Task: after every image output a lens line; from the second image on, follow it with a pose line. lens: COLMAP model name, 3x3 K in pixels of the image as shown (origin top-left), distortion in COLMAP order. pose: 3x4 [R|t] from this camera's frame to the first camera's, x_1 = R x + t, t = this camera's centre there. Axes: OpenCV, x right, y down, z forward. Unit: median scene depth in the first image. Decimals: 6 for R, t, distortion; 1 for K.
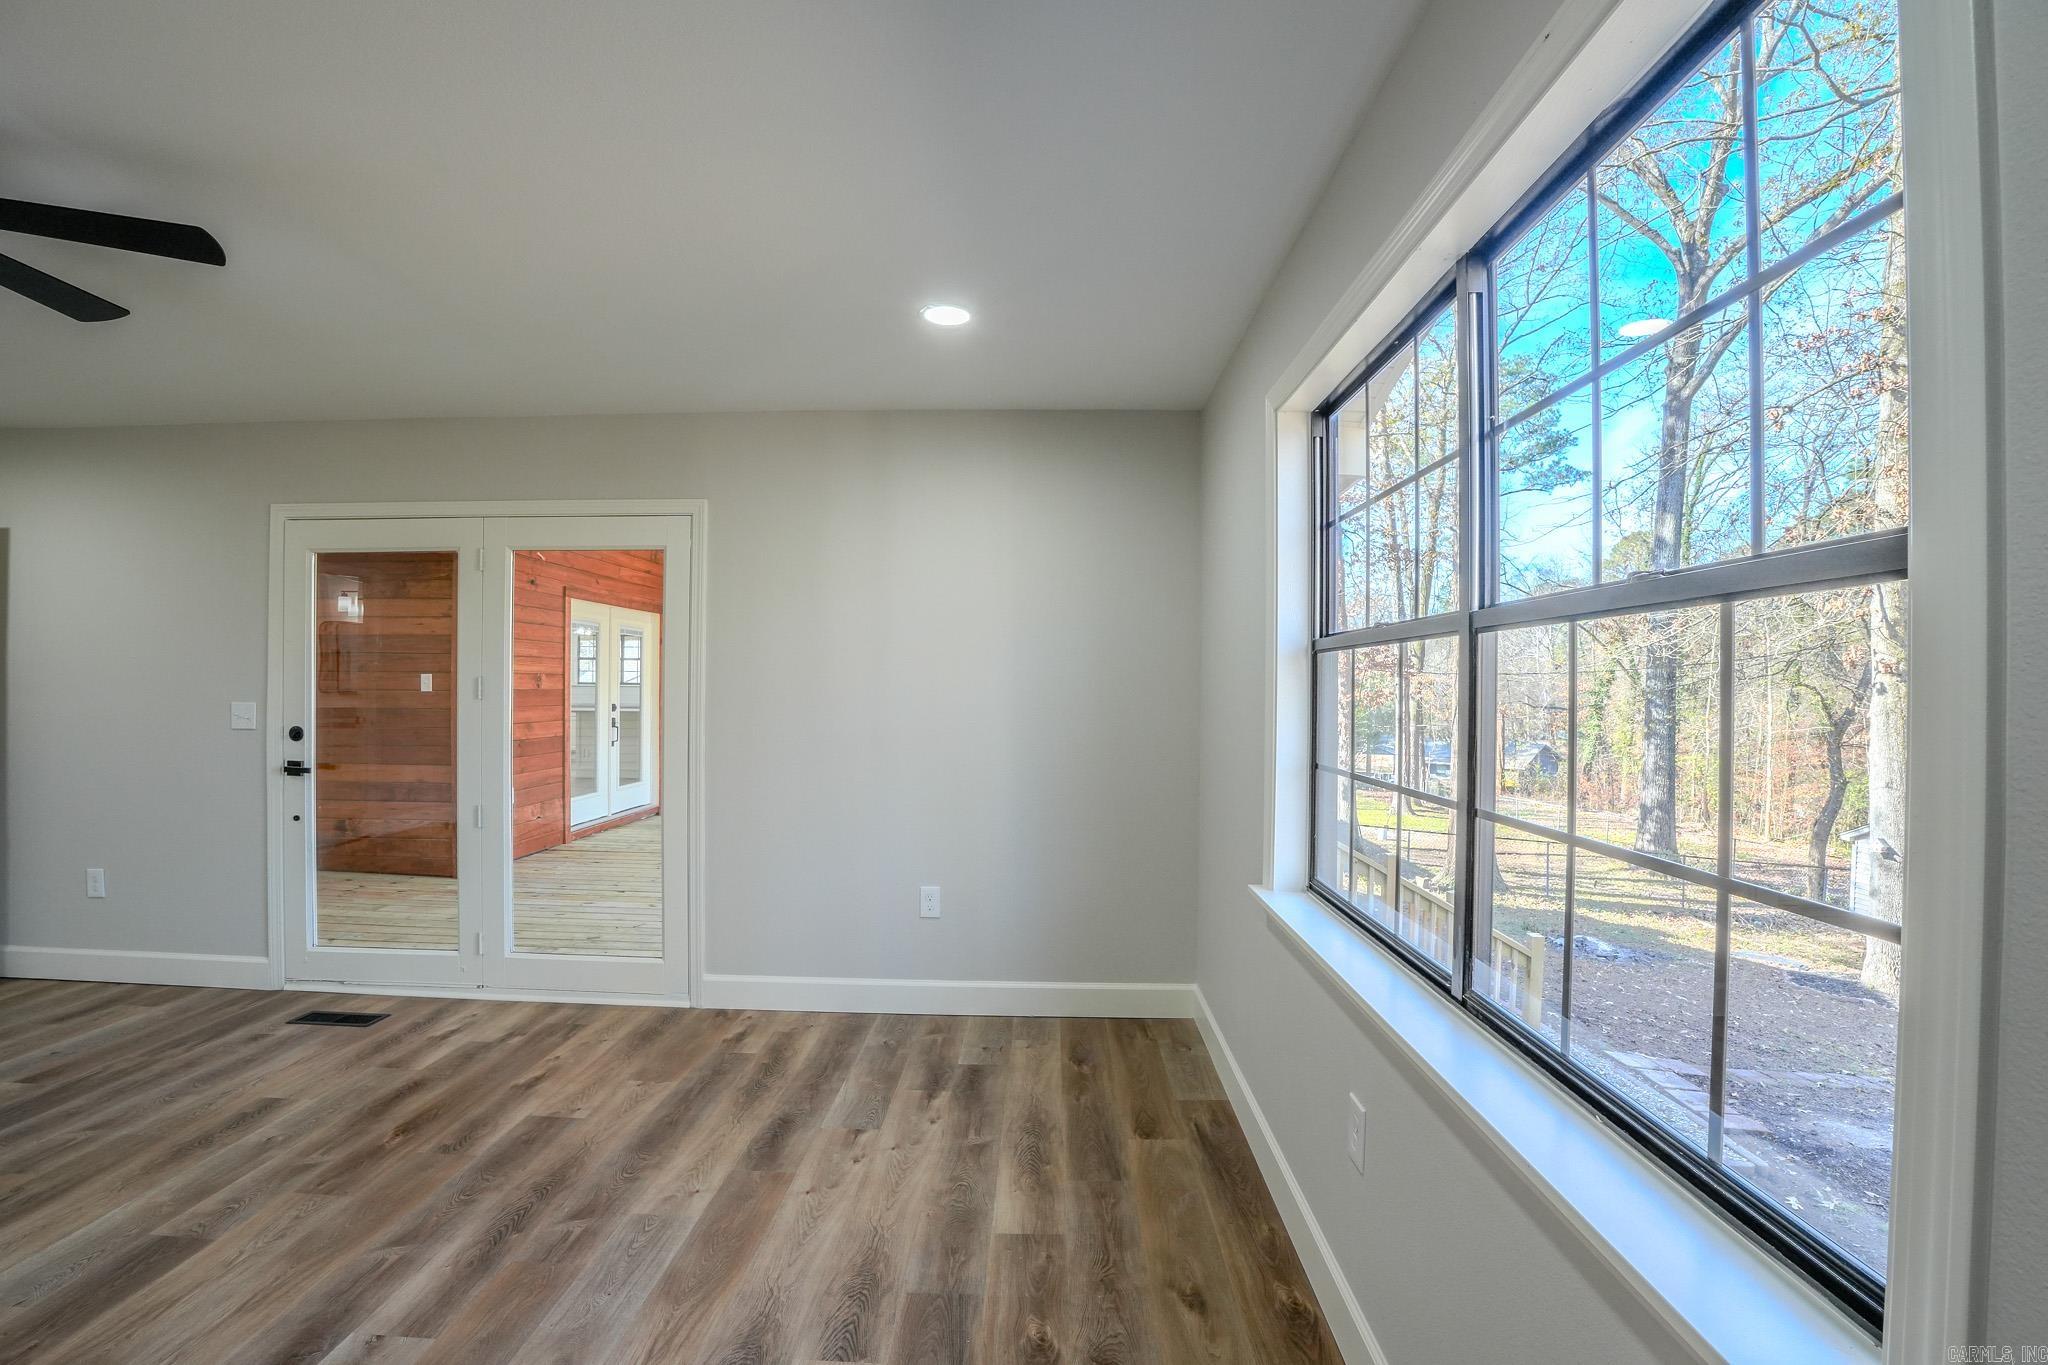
lens RADIAL K [[910.6, 0, 1011.9], [0, 910.6, 685.9], [0, 0, 1]] dist [-0.060292, 0.011411]
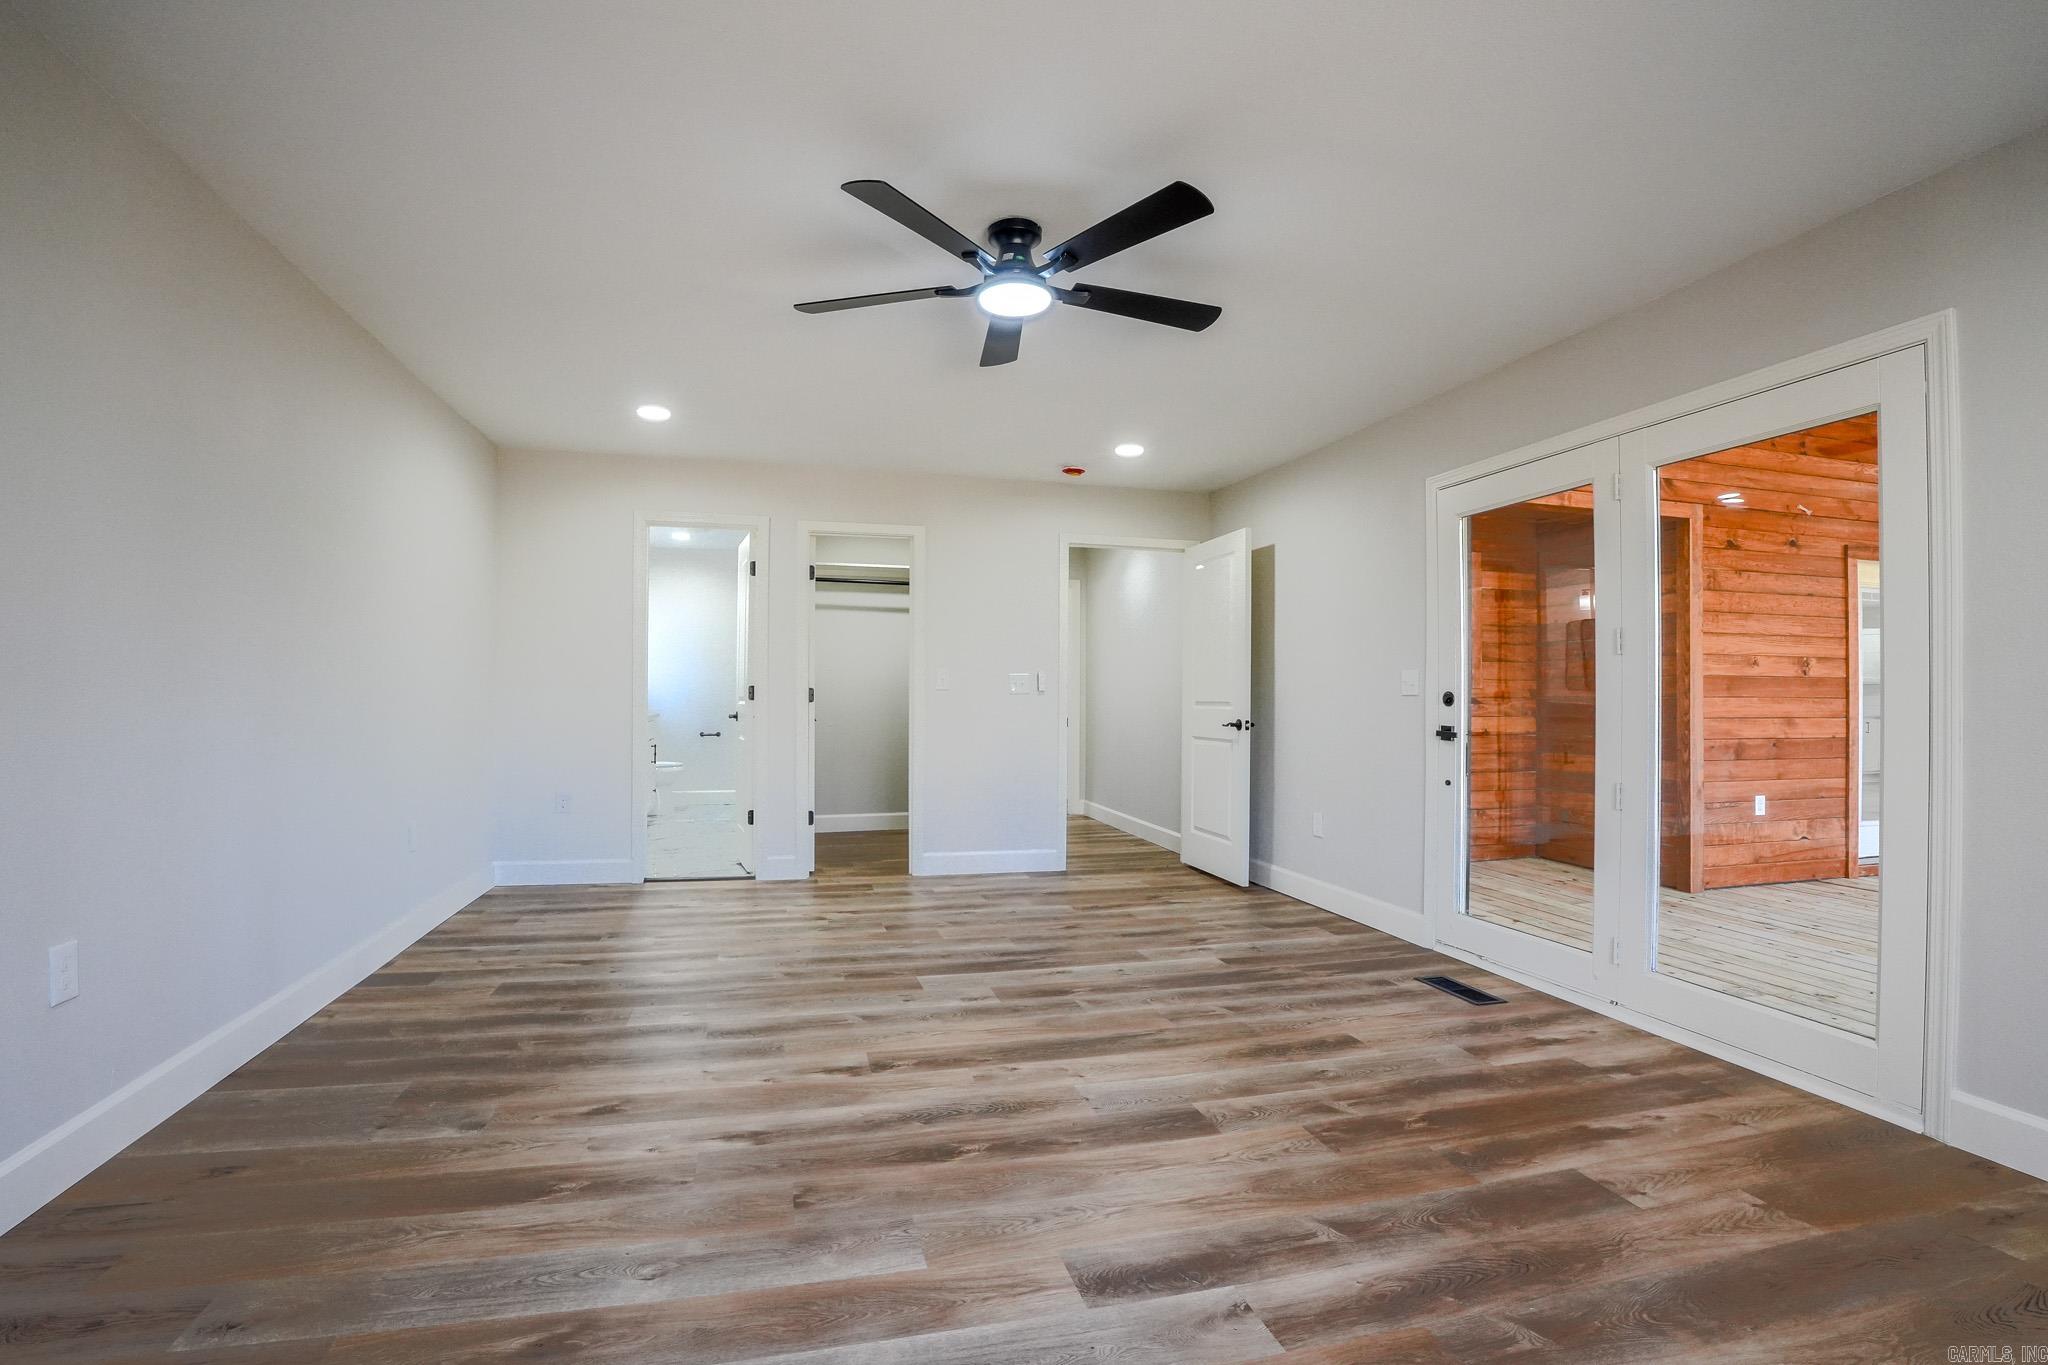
lens RADIAL K [[910.6, 0, 1011.9], [0, 910.6, 685.9], [0, 0, 1]] dist [-0.060292, 0.011411]
pose [[0.280458, -0.021424, -0.959627, 0.038080], [-0.000515, 0.999747, -0.022470, 0.068986], [0.959866, 0.006796, 0.280376, 0.251640]]
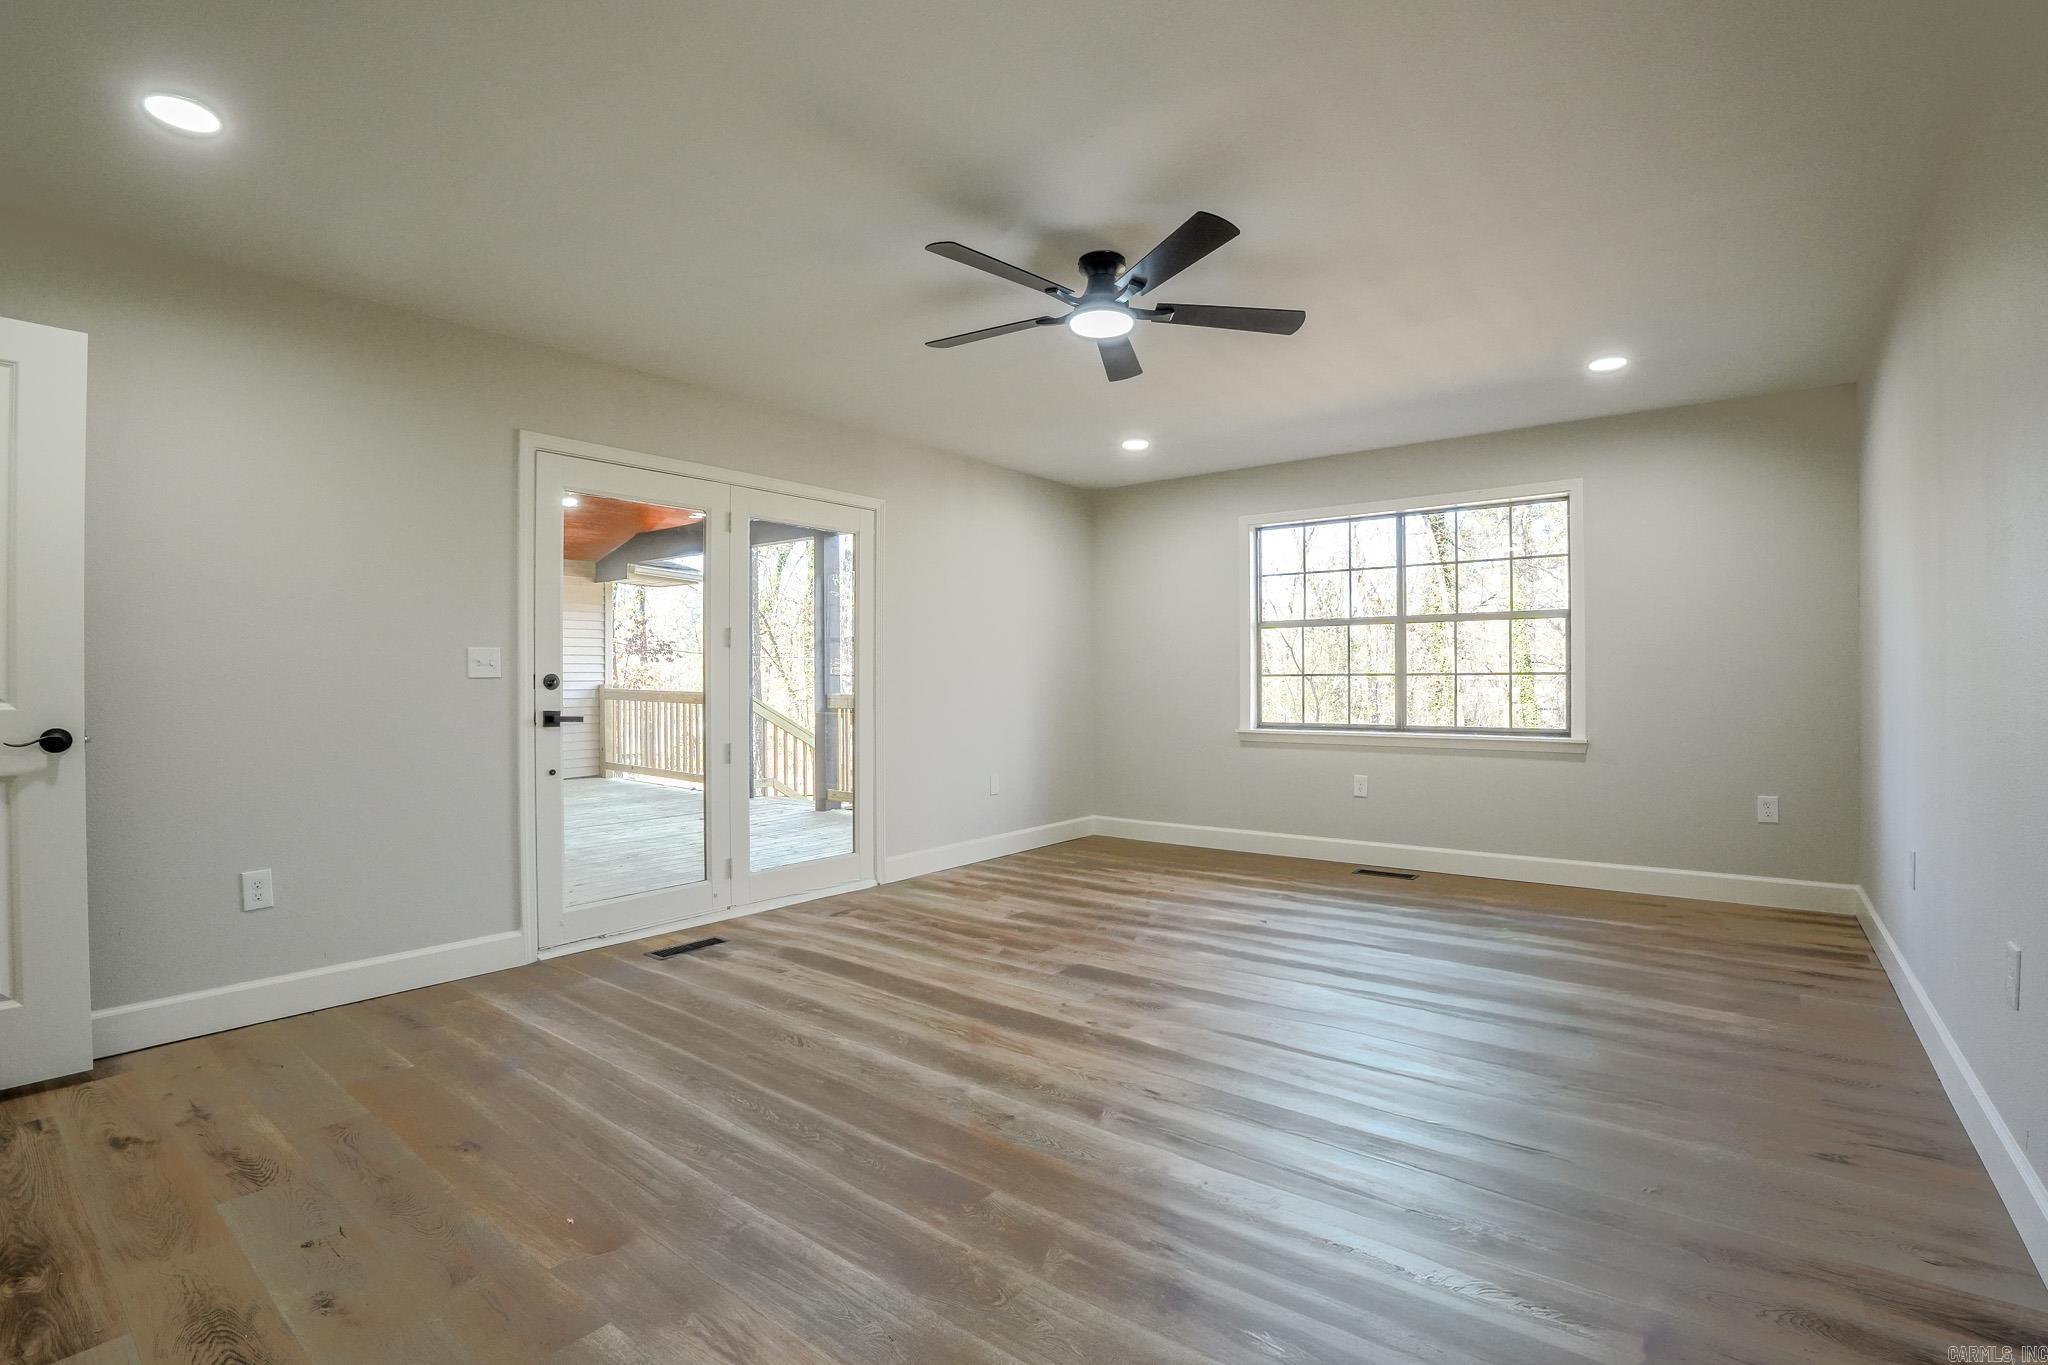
lens RADIAL K [[961.4, 0, 1024.0], [0, 961.4, 682.5], [0, 0, 1]] dist [-0.065792, 0.000089]
pose [[0.596111, -0.013579, 0.802787, -1.419946], [0.007636, 0.999908, 0.011243, 0.050645], [-0.802865, -0.000572, 0.596160, -0.003410]]
